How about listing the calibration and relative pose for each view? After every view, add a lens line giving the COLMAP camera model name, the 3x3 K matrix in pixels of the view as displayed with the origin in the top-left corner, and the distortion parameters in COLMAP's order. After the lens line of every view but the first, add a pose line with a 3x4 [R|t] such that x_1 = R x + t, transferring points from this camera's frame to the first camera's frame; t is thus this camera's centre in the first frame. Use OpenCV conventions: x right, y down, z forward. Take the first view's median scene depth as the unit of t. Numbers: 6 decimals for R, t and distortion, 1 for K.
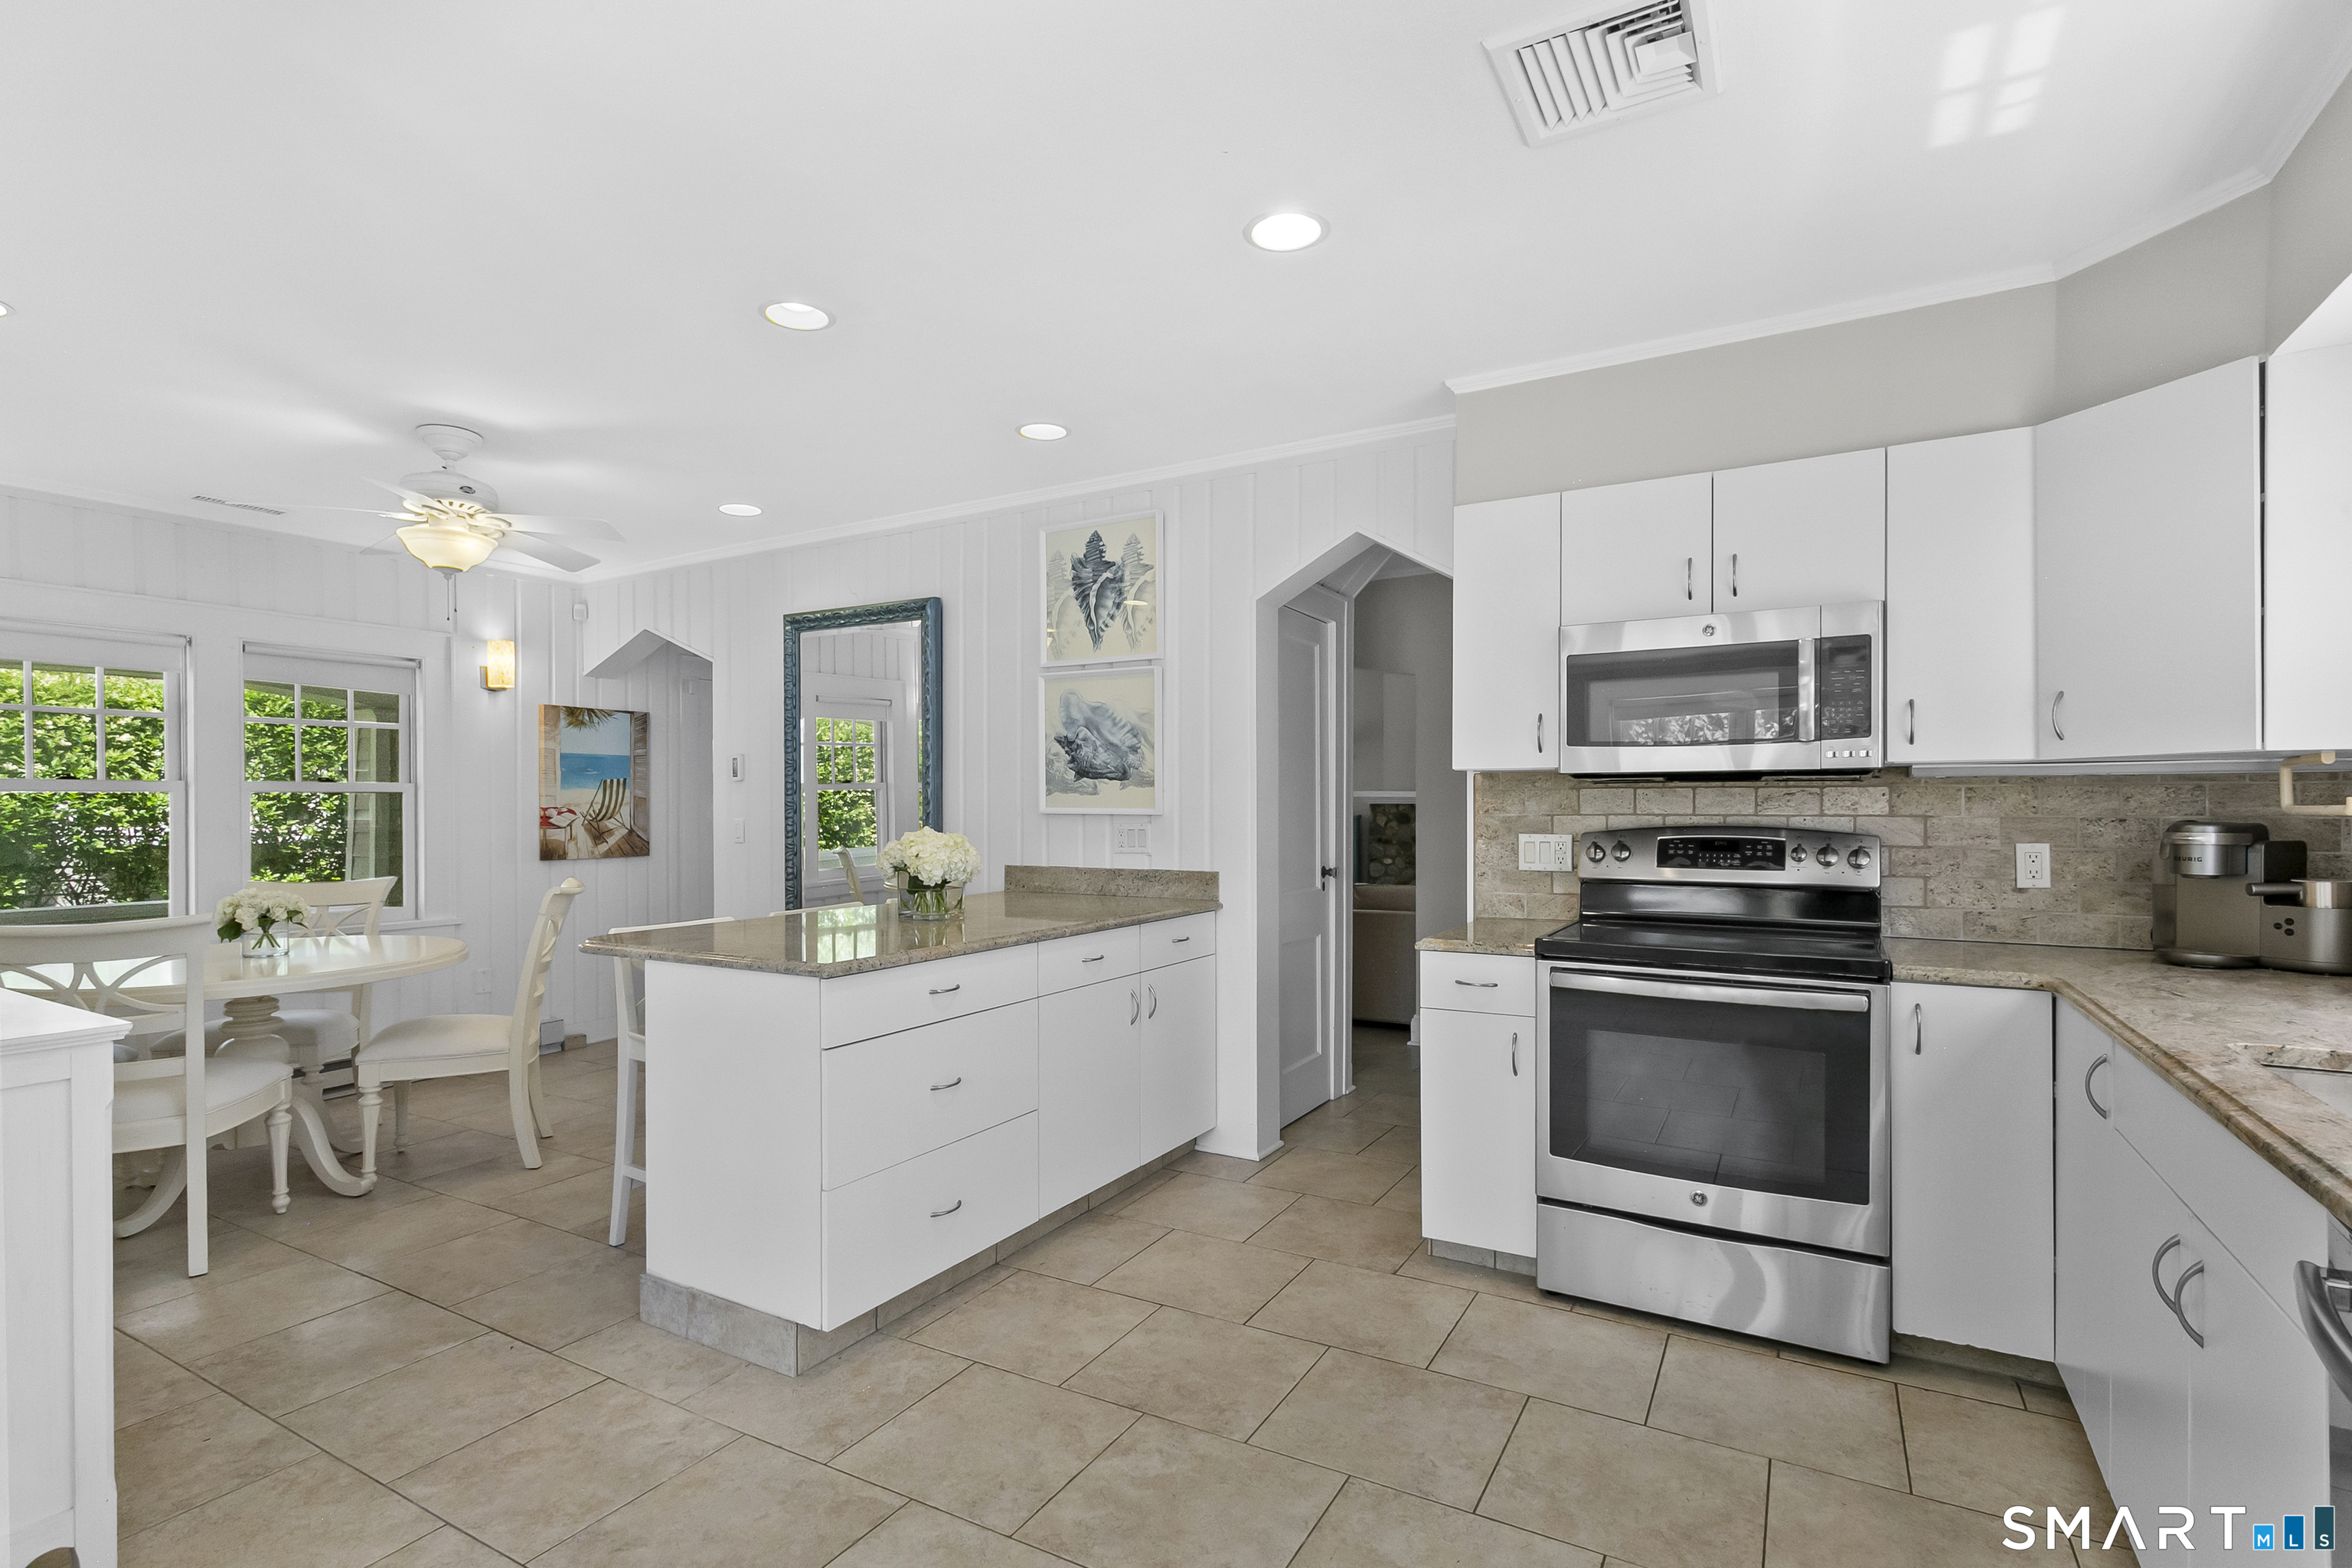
lens RADIAL K [[1118.1, 0, 1176.5], [0, 1118.1, 805.7], [0, 0, 1]] dist [-0.011099, 0.009865]
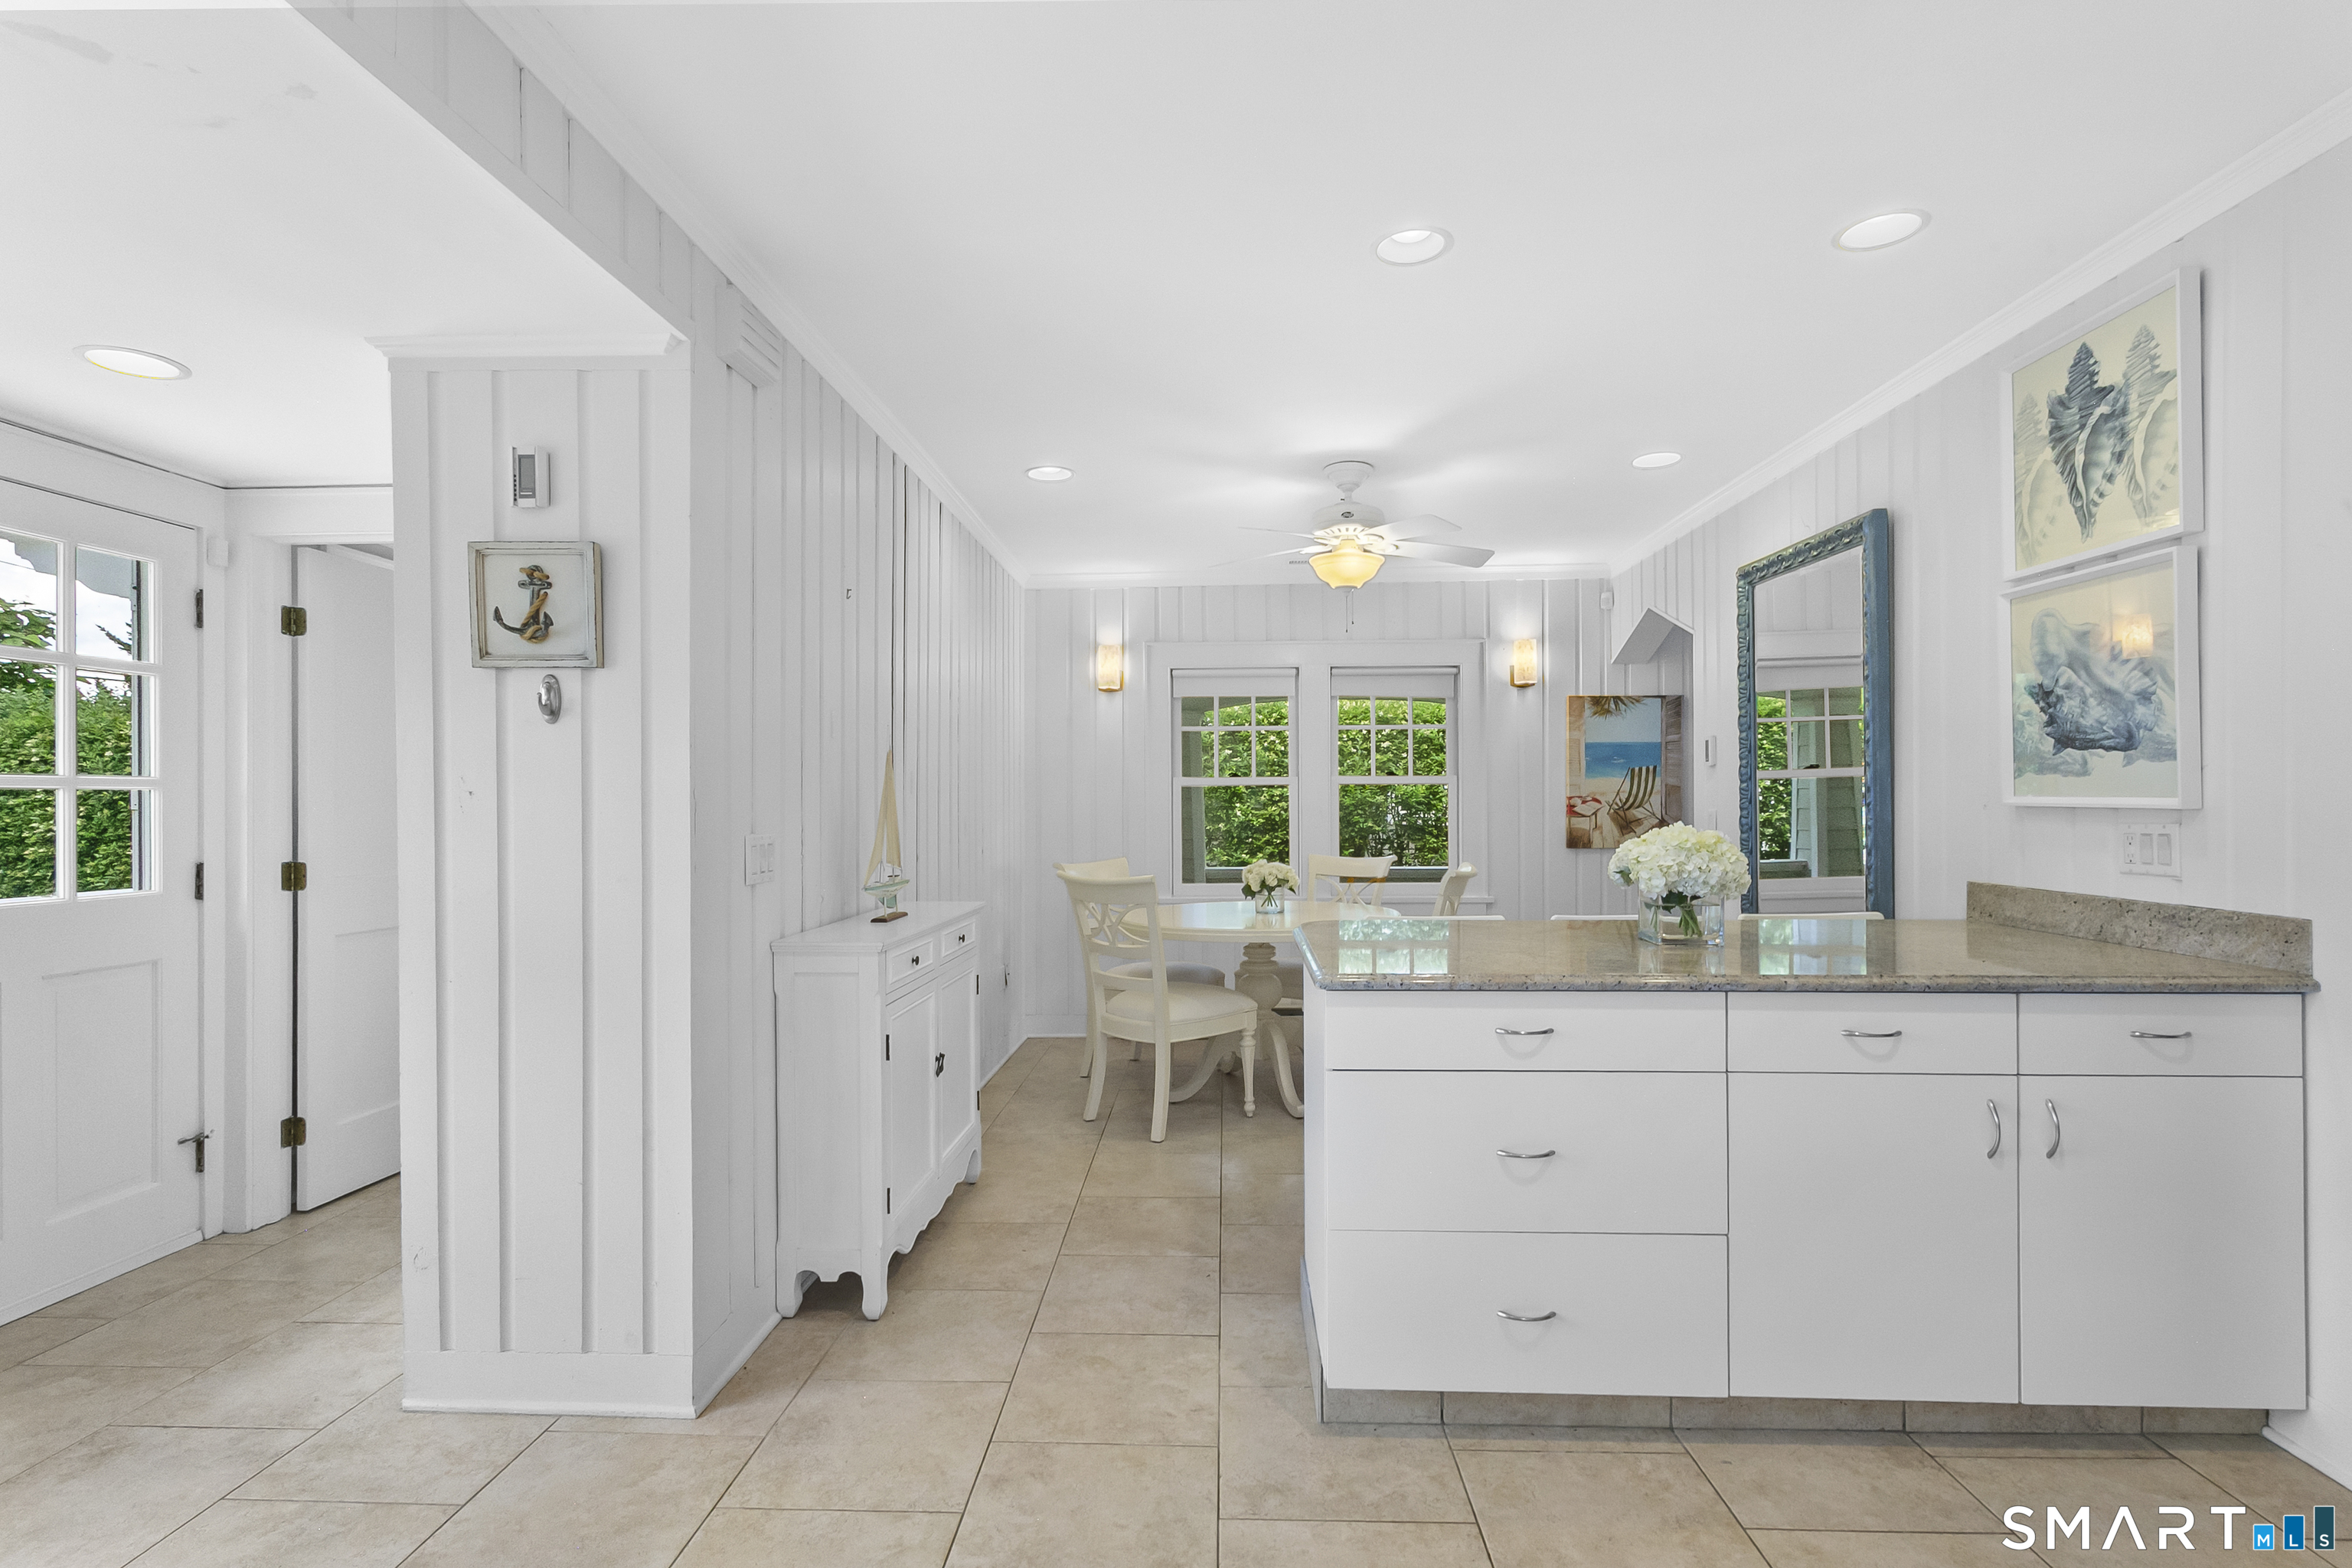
lens RADIAL K [[1117.9, 0, 1176.5], [0, 1117.9, 796.6], [0, 0, 1]] dist [0.001958, 0.001216]
pose [[0.459756, -0.000617, -0.888045, 0.248238], [0.003135, 0.999995, 0.000929, -0.000480], [0.888040, -0.003211, 0.459756, 0.283471]]
